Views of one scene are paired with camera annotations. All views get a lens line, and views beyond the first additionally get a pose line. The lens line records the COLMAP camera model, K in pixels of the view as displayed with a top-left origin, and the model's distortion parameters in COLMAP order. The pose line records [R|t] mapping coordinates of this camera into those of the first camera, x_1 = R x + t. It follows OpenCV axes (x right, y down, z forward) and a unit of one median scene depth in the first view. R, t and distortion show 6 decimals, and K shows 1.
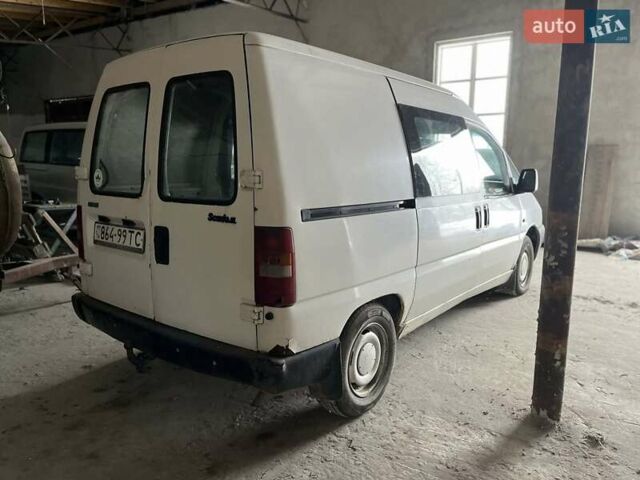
lens RADIAL K [[487.6, 0, 320.0], [0, 487.6, 240.0], [0, 0, 1]] dist [0.071408, -0.081194]
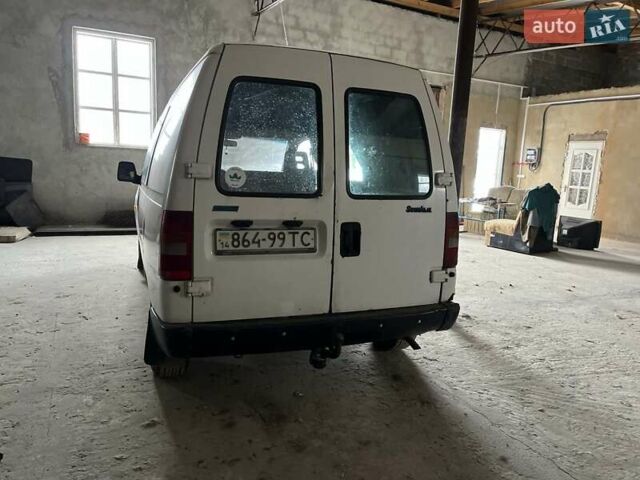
lens RADIAL K [[487.6, 0, 320.0], [0, 487.6, 240.0], [0, 0, 1]] dist [0.071408, -0.081194]
pose [[0.503528, -0.109356, 0.857030, -1.186524], [0.098403, 0.992761, 0.068860, -0.064170], [-0.858357, 0.049662, 0.510645, 0.461874]]
